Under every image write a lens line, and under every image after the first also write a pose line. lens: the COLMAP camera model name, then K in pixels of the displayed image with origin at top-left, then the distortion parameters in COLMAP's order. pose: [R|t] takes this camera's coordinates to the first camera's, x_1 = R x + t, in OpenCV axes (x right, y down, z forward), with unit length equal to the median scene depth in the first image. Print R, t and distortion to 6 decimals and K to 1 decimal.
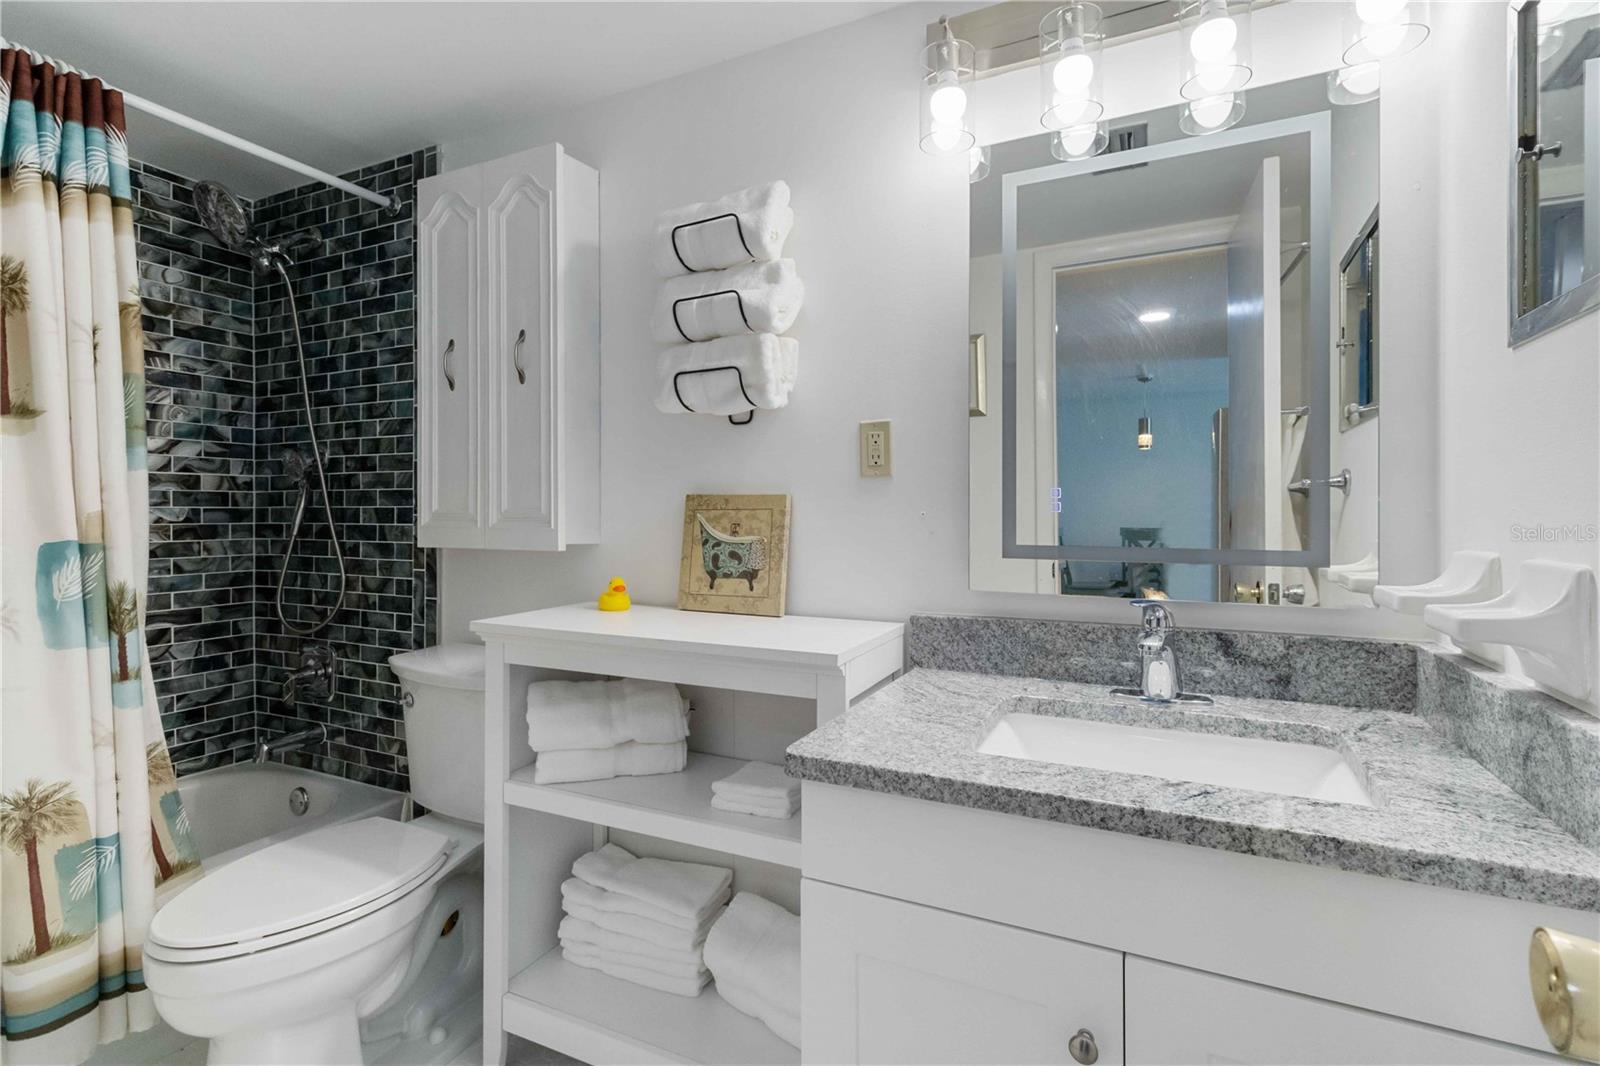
lens RADIAL K [[740.2, 0, 813.9], [0, 740.2, 512.8], [0, 0, 1]] dist [0.002768, -0.000547]
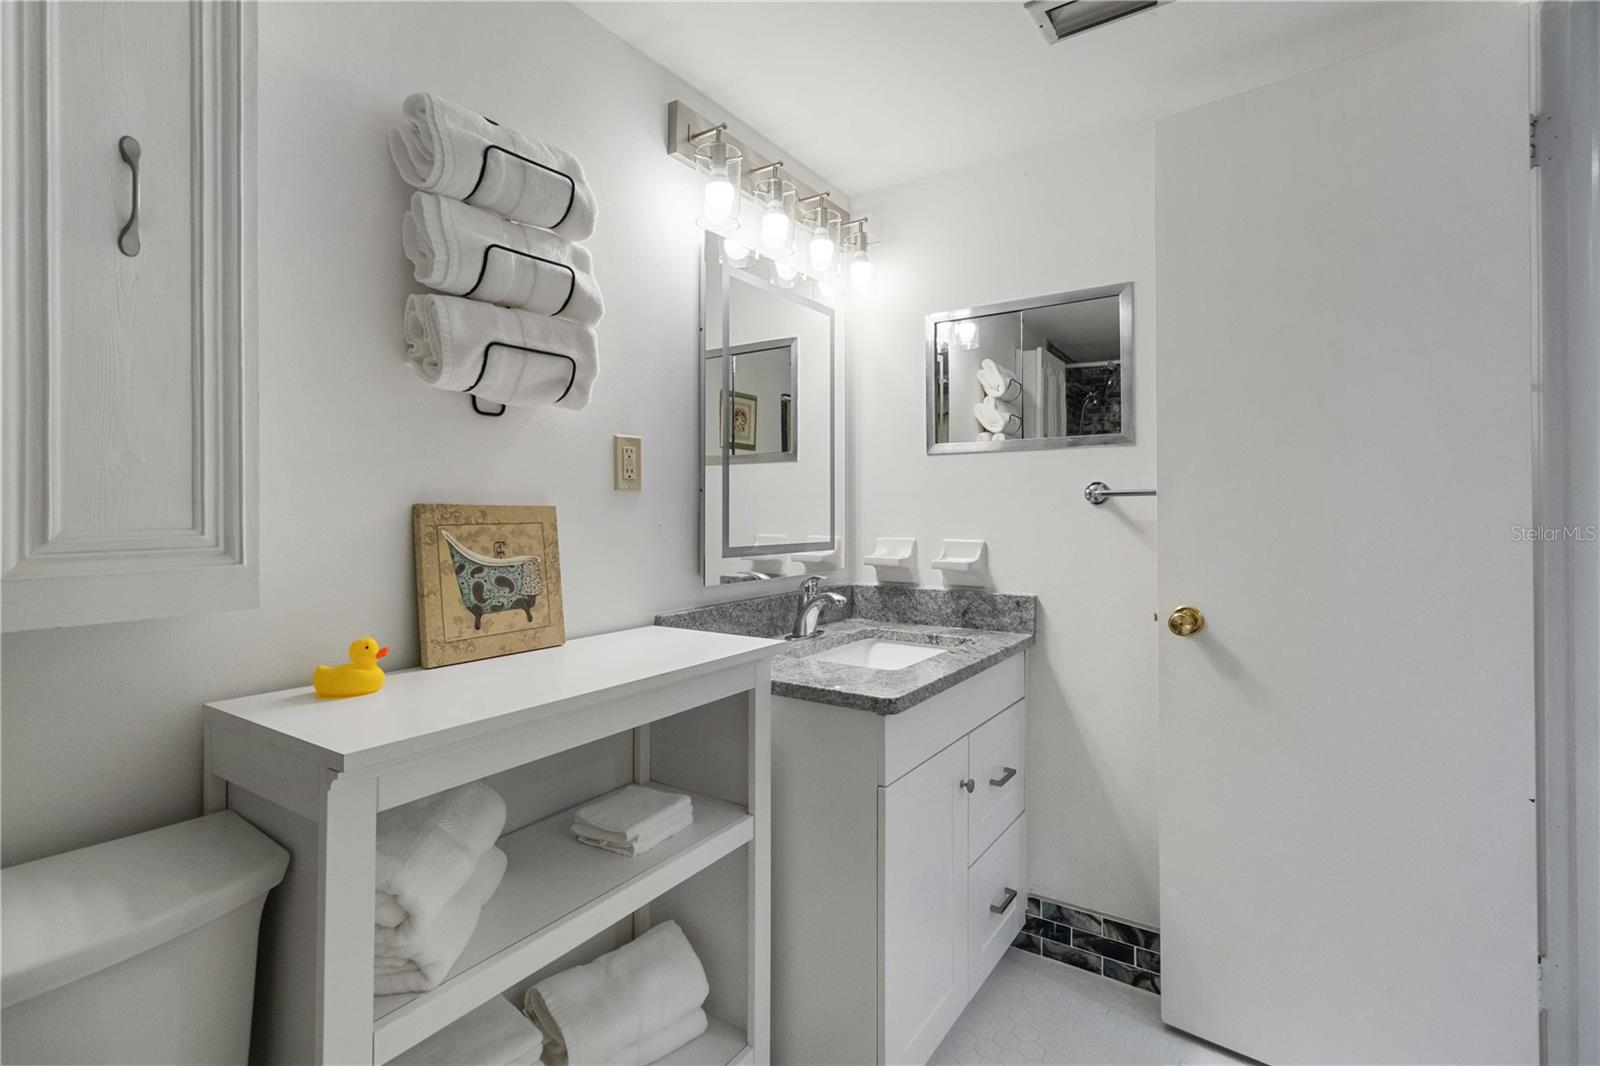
lens RADIAL K [[740.2, 0, 814.1], [0, 740.2, 506.3], [0, 0, 1]] dist [0.002768, -0.000547]
pose [[0.141194, 0.005795, 0.989965, -0.843939], [-0.000758, 0.999983, -0.005746, -0.018983], [-0.989982, 0.000061, 0.141197, 0.556080]]
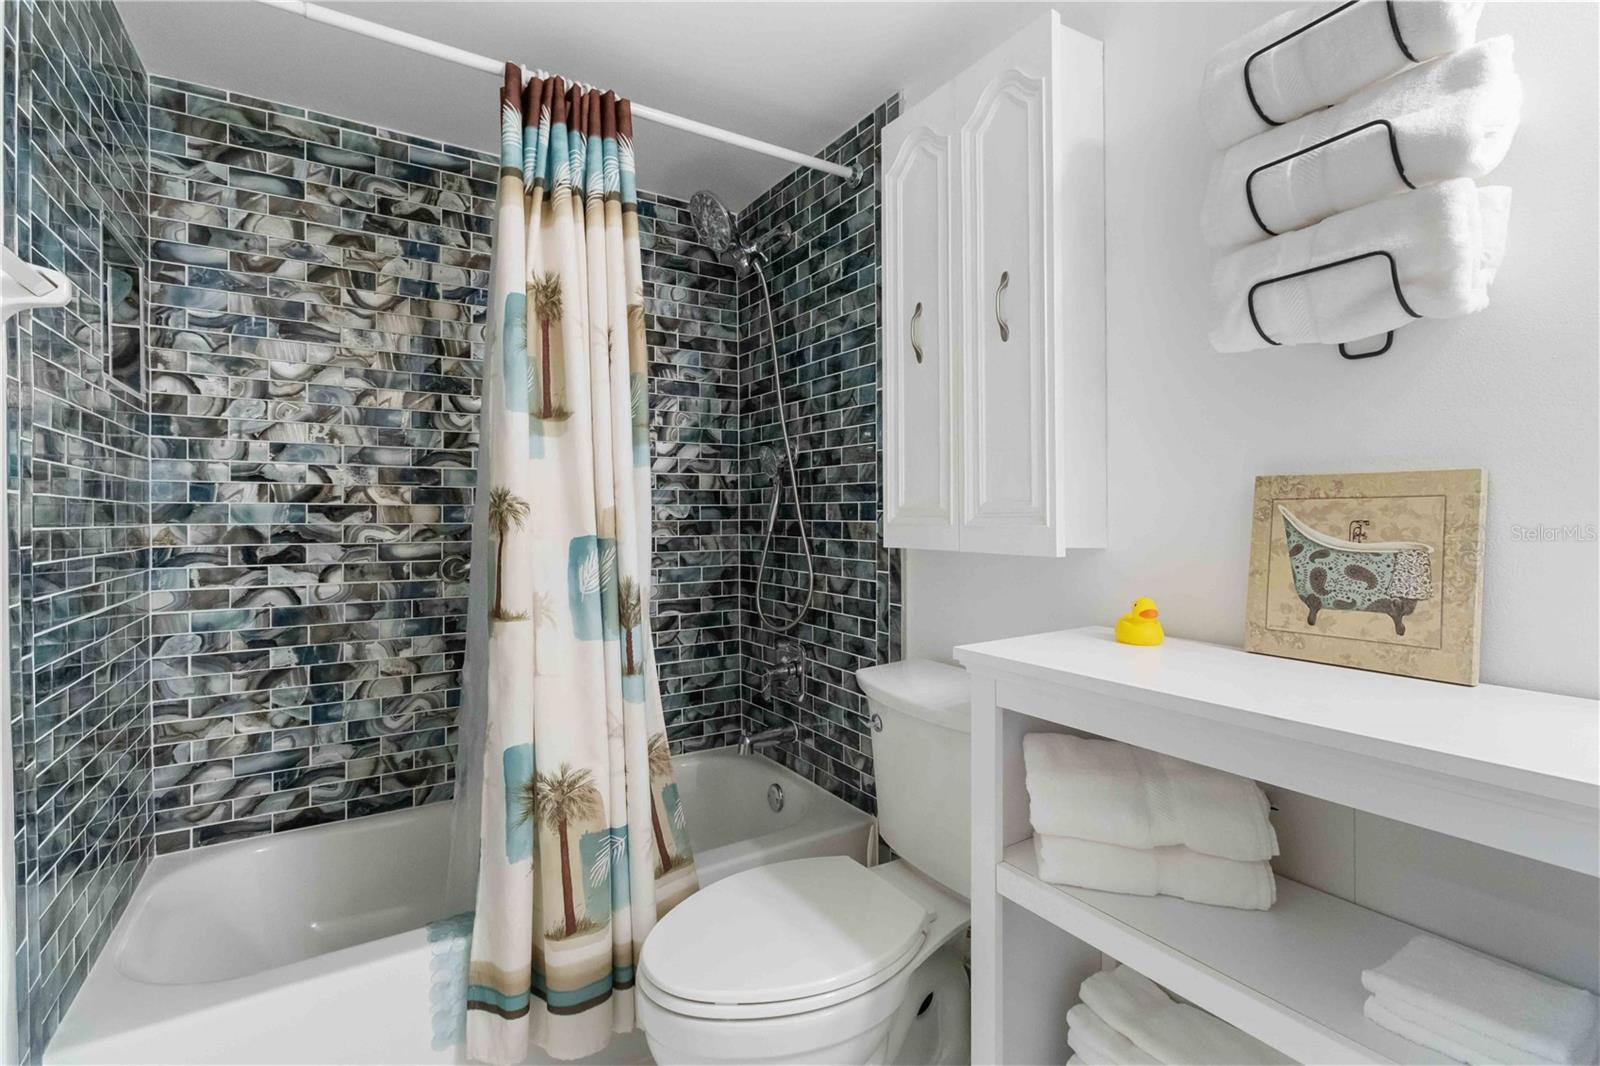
lens RADIAL K [[740.2, 0, 808.7], [0, 740.2, 512.8], [0, 0, 1]] dist [0.002768, -0.000547]
pose [[0.844732, -0.003975, -0.535175, -0.162465], [0.005107, 0.999987, 0.000634, 0.005598], [0.535165, -0.003269, 0.844741, 0.244918]]
